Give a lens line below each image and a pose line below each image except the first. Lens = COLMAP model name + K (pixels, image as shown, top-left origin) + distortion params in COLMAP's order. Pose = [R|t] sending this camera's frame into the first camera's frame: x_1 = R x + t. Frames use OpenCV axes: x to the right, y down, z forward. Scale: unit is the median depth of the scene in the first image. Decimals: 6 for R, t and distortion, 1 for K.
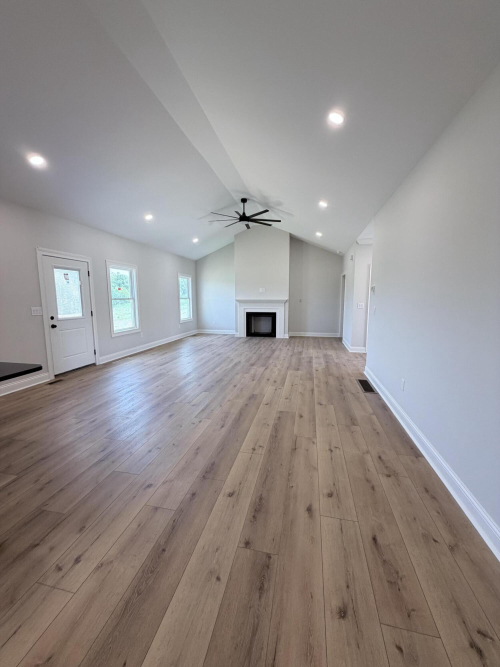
lens RADIAL K [[266.7, 0, 248.4], [0, 266.7, 332.4], [0, 0, 1]] dist [-0.000381, -0.000367]
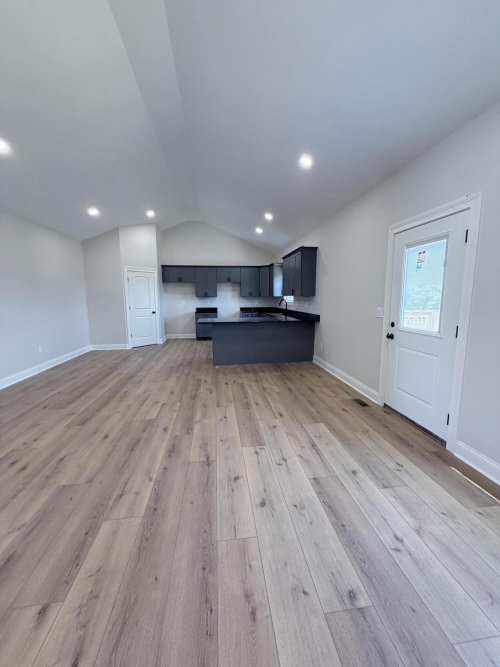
lens RADIAL K [[266.7, 0, 252.7], [0, 266.7, 335.5], [0, 0, 1]] dist [-0.000381, -0.000367]
pose [[-0.936155, 0.056854, -0.346961, -0.217846], [-0.039994, 0.963214, 0.265744, -0.269090], [0.349306, 0.262653, -0.899444, 2.069793]]
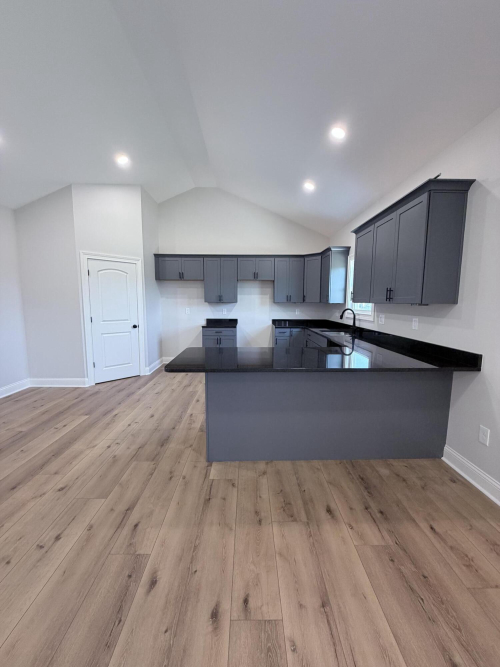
lens RADIAL K [[266.7, 0, 250.2], [0, 266.7, 334.4], [0, 0, 1]] dist [-0.000381, -0.000367]
pose [[-0.973288, 0.024180, -0.228312, -0.507288], [-0.034148, 0.968131, 0.248104, -0.154844], [0.227035, 0.249273, -0.941445, 1.172568]]
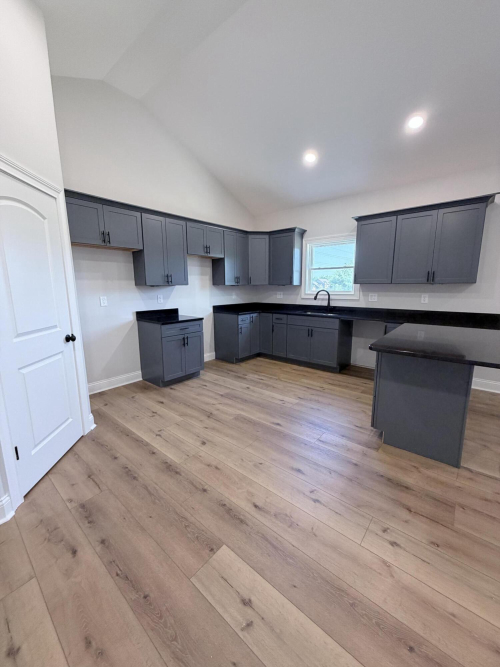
lens RADIAL K [[266.7, 0, 251.9], [0, 266.7, 332.1], [0, 0, 1]] dist [-0.000381, -0.000367]
pose [[-0.456477, 0.155727, -0.876001, 0.152984], [-0.111613, 0.966764, 0.230022, -0.036969], [0.882707, 0.202773, -0.423924, 0.340556]]
